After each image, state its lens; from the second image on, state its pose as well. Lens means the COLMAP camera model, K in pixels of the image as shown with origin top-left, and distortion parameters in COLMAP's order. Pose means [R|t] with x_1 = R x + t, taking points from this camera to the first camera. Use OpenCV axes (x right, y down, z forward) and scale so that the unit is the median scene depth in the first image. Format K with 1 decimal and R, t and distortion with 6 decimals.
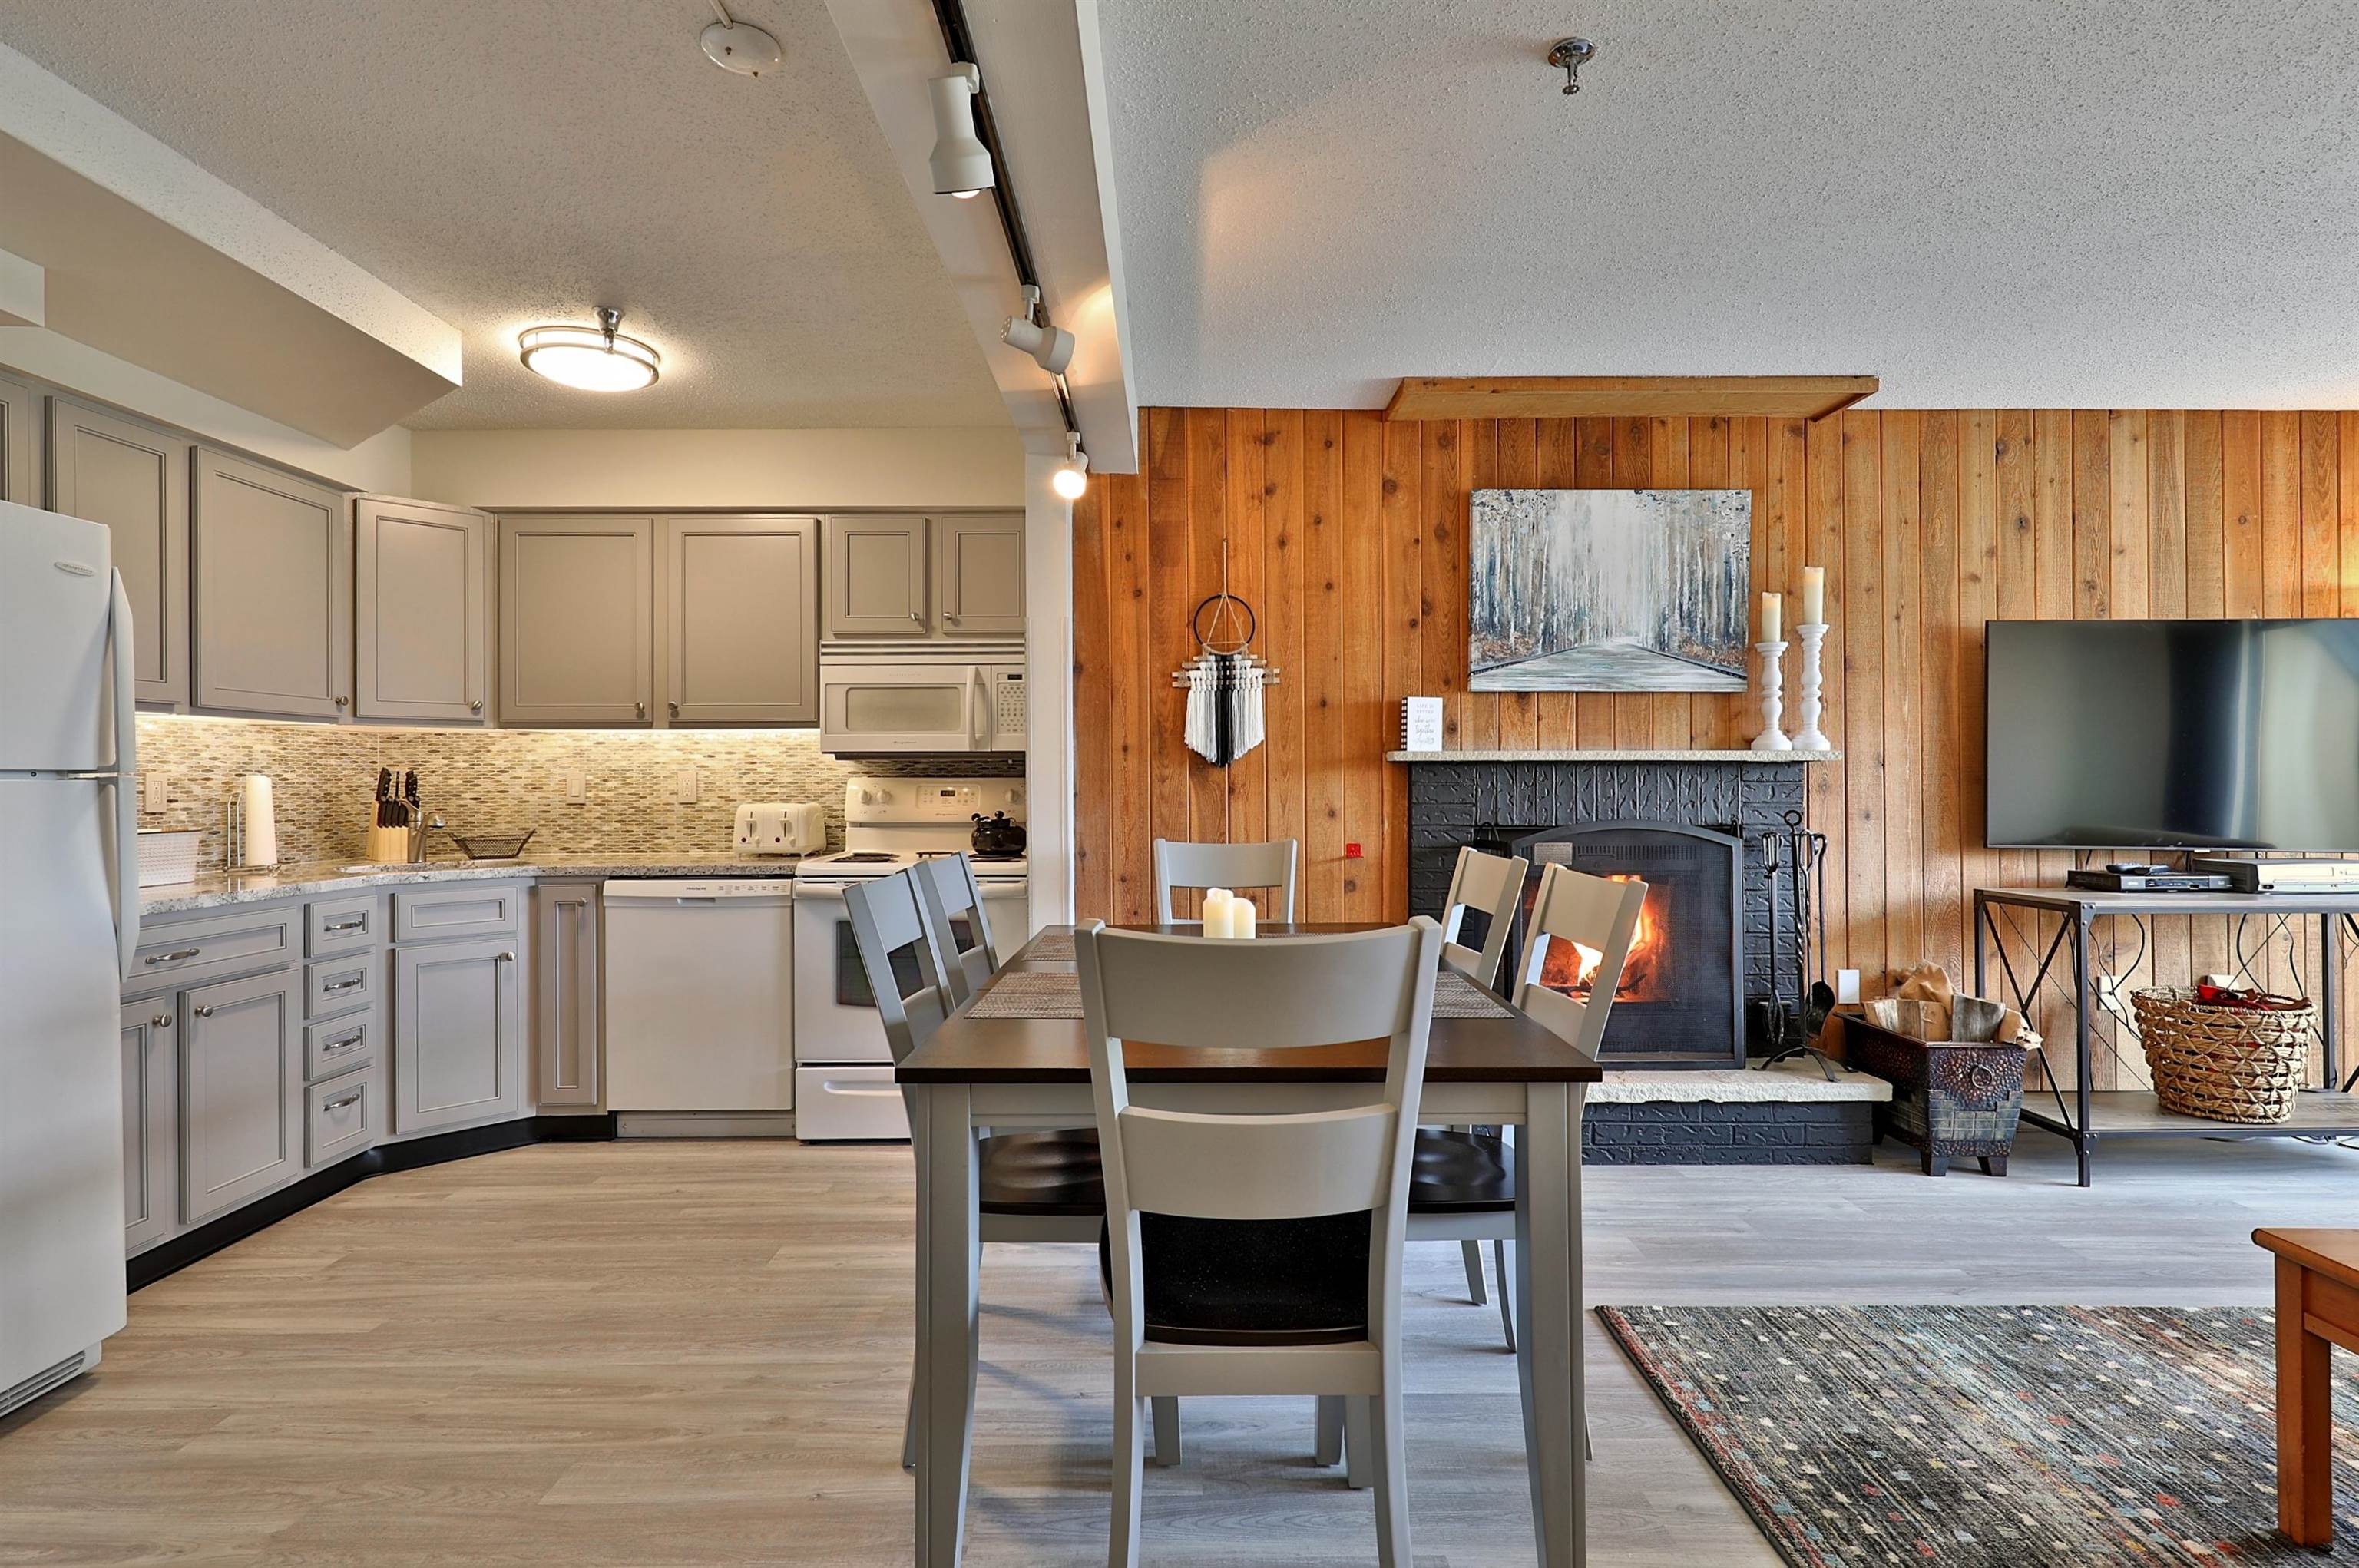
lens RADIAL K [[1134.3, 0, 1181.1], [0, 1134.3, 782.1], [0, 0, 1]] dist [0.002242, -0.002647]
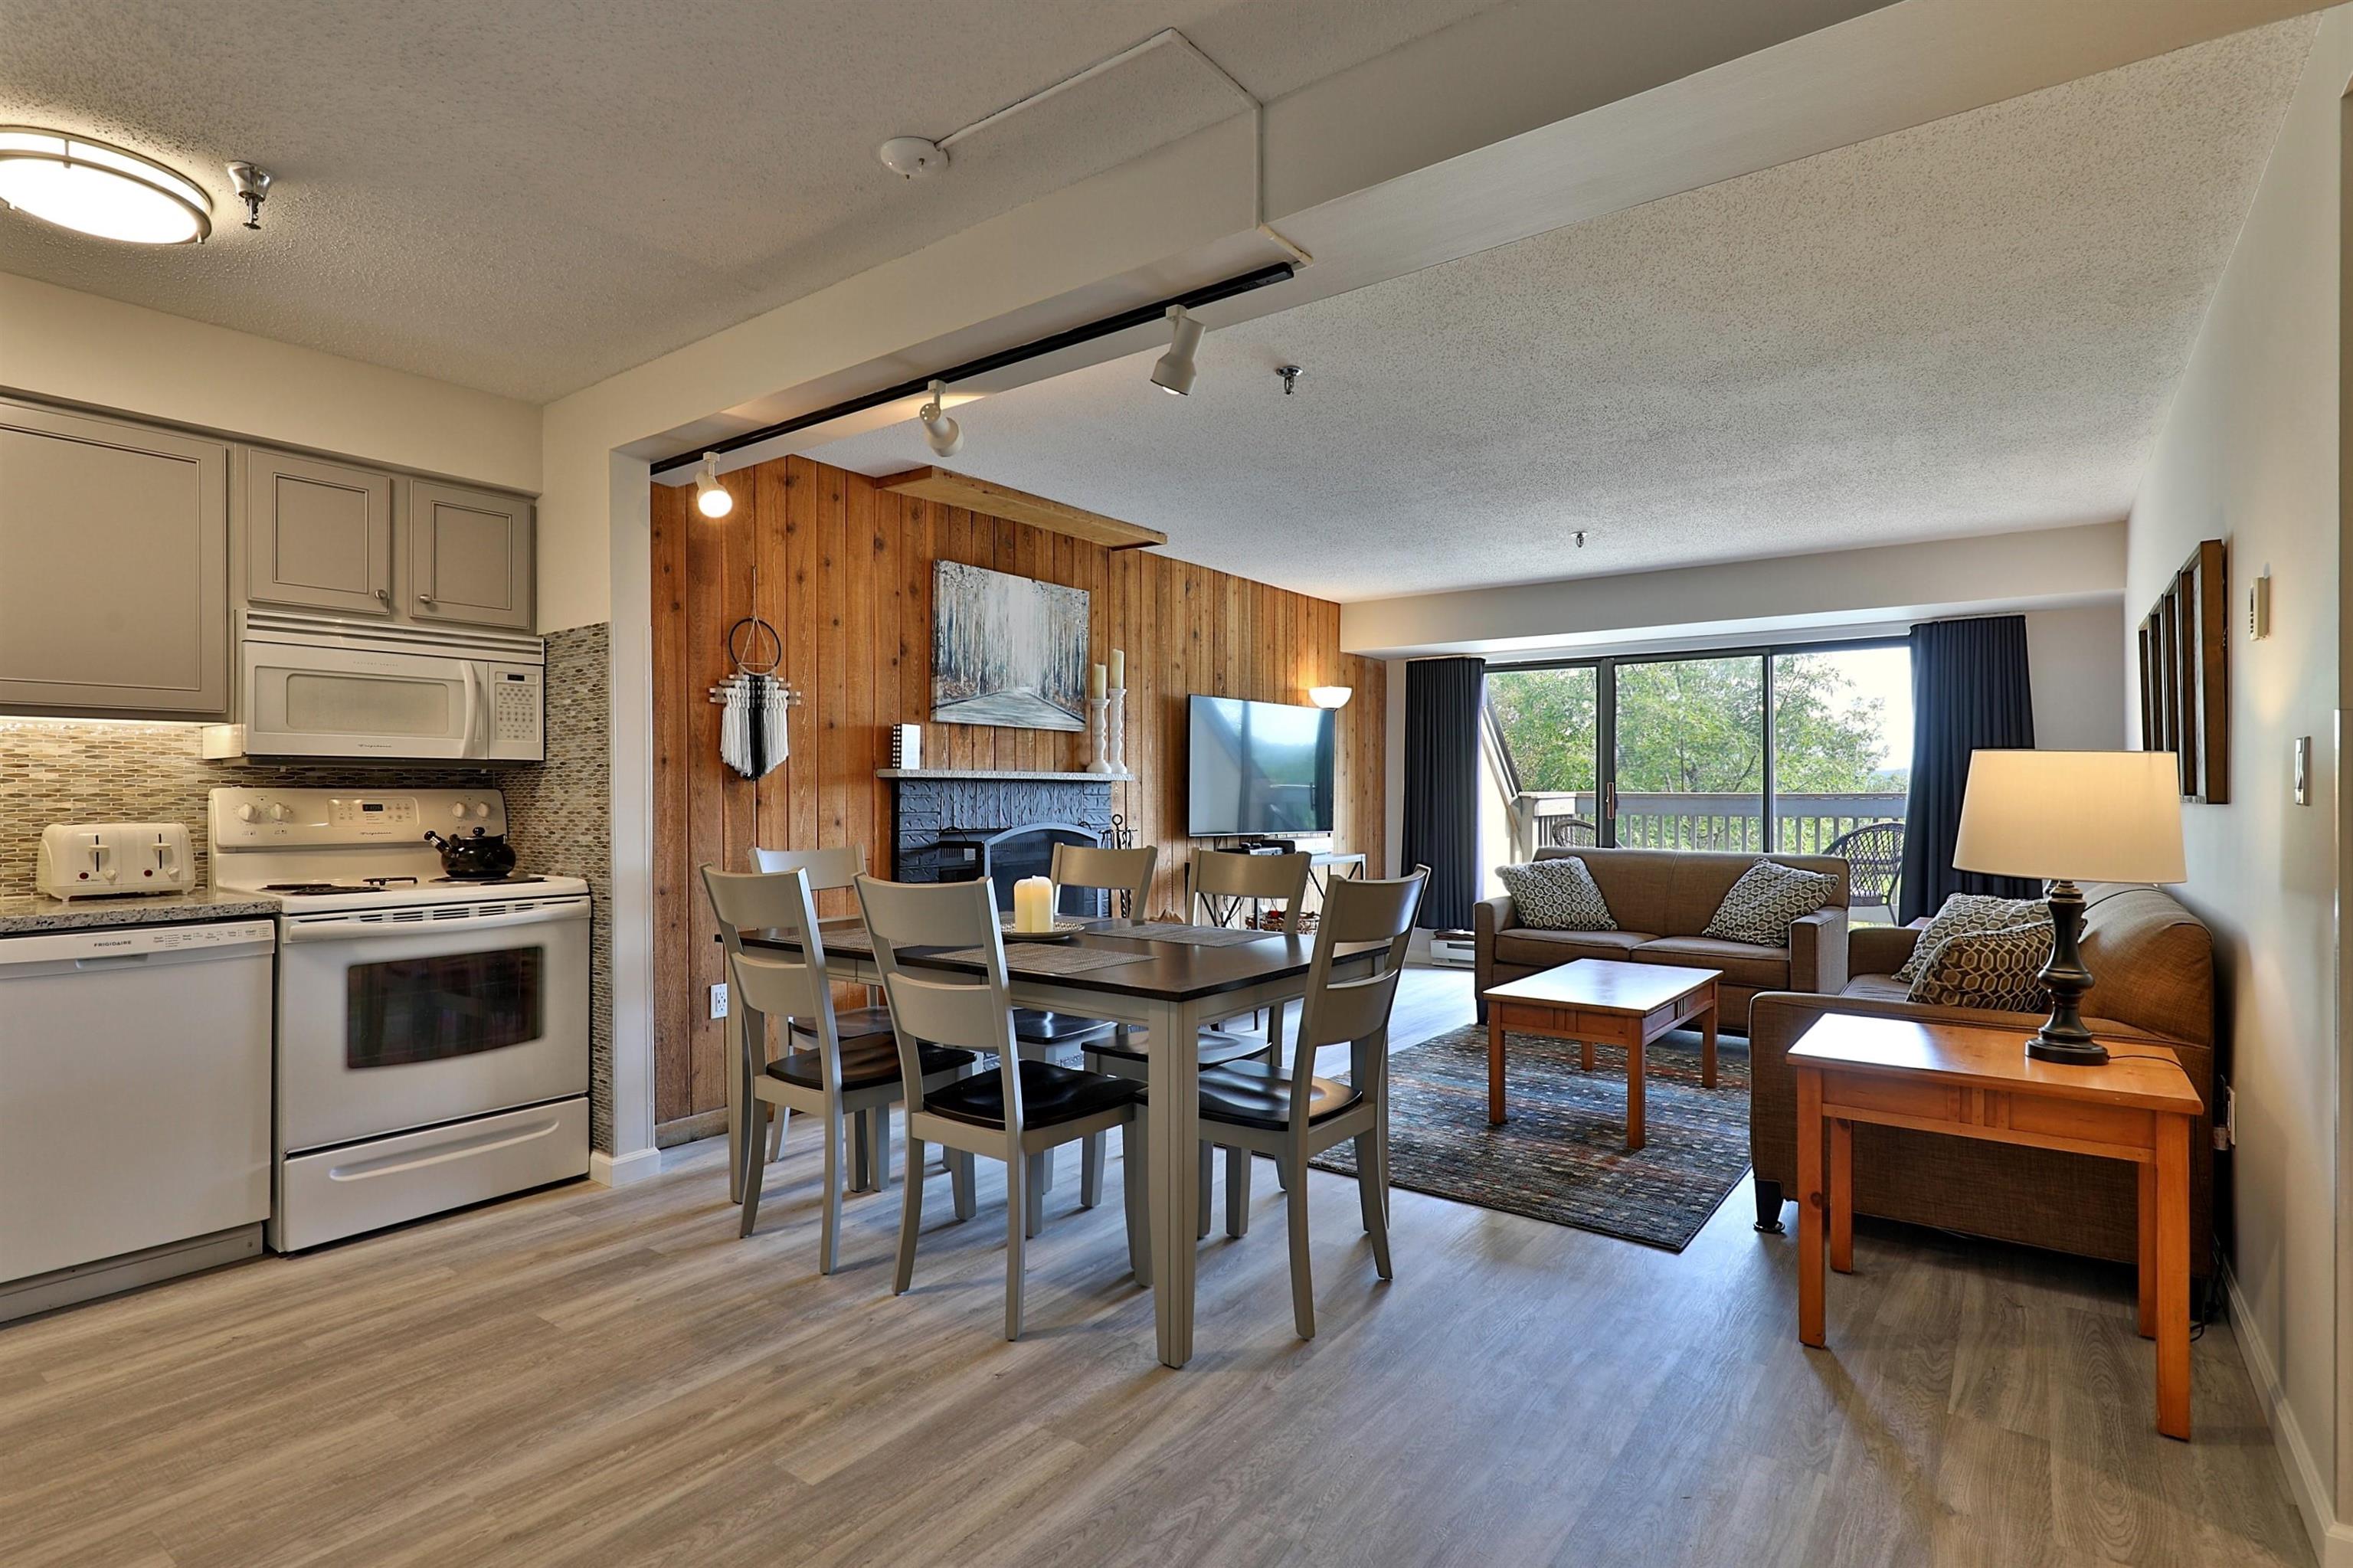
lens RADIAL K [[1131.5, 0, 1160.1], [0, 1131.5, 785.1], [0, 0, 1]] dist [0.002242, -0.002647]
pose [[0.619687, 0.007327, 0.784815, -0.560036], [-0.002715, 0.999970, -0.007192, -0.002523], [-0.784844, 0.002326, 0.619689, 0.044496]]
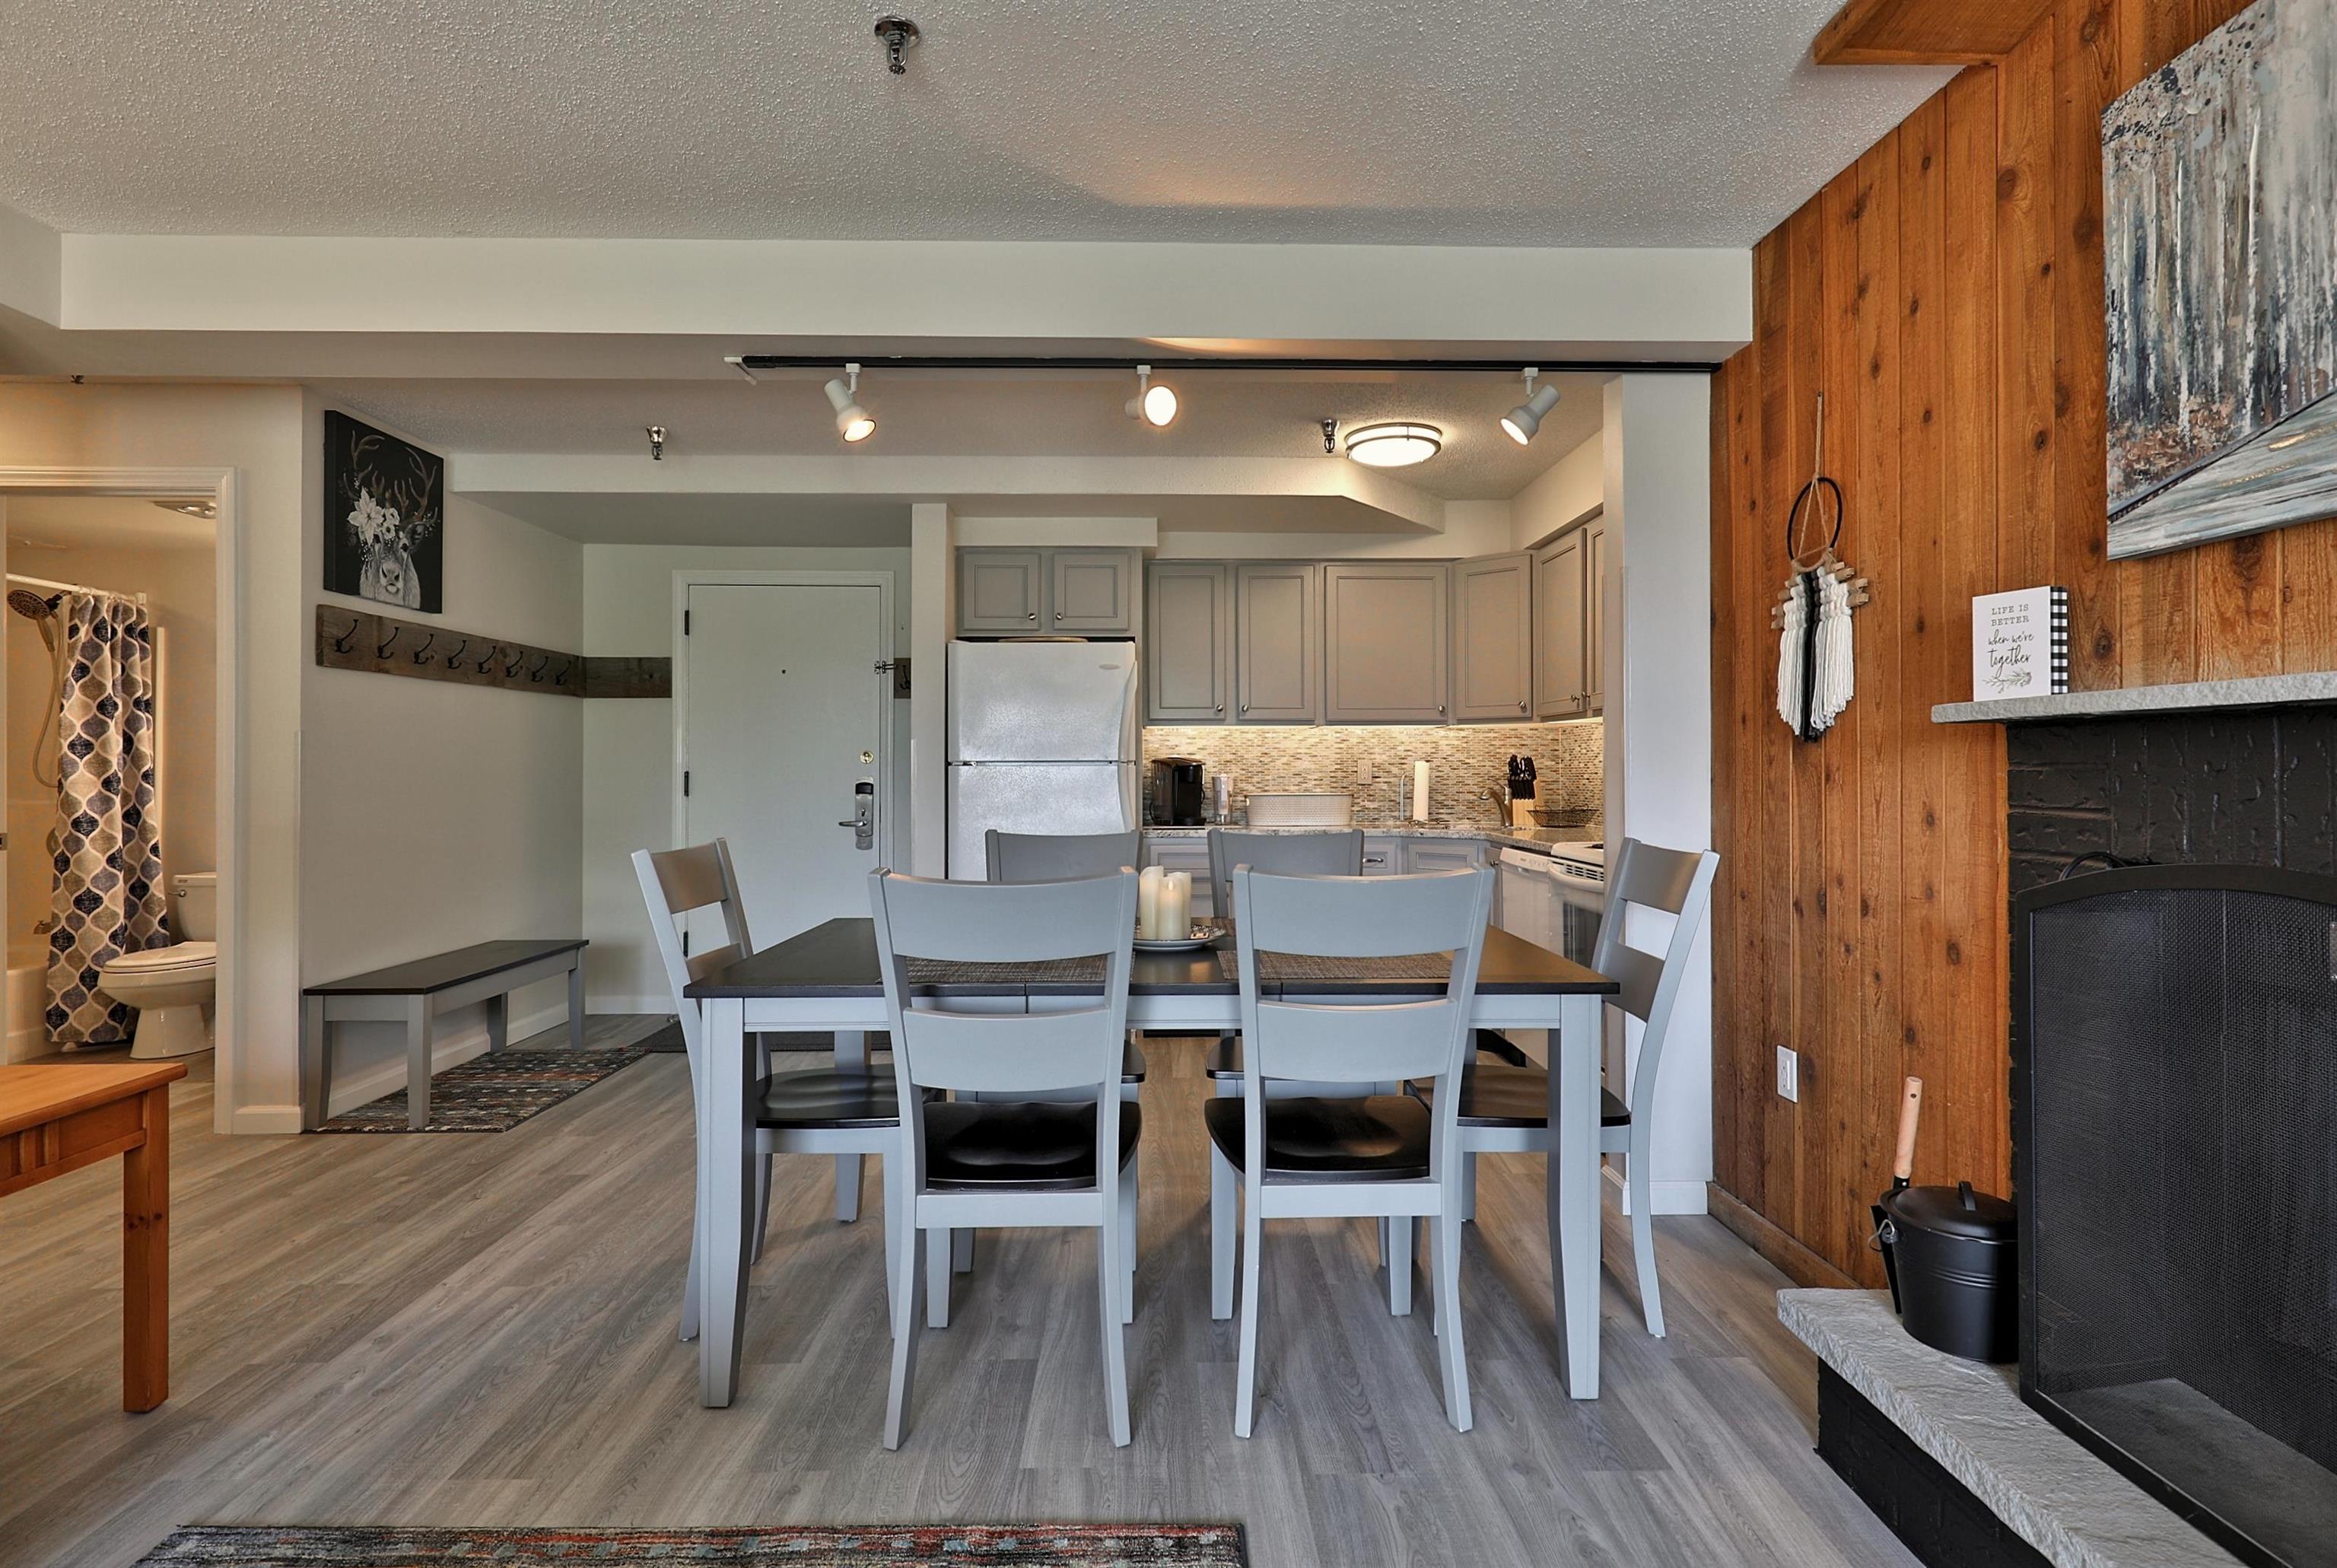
lens RADIAL K [[1181.8, 0, 1178.3], [0, 1181.8, 766.4], [0, 0, 1]] dist [0.007561, -0.000882]
pose [[0.006667, -0.000450, -0.999978, 0.722189], [0.002656, 0.999996, -0.000432, 0.000828], [0.999974, -0.002653, 0.006668, 0.627863]]
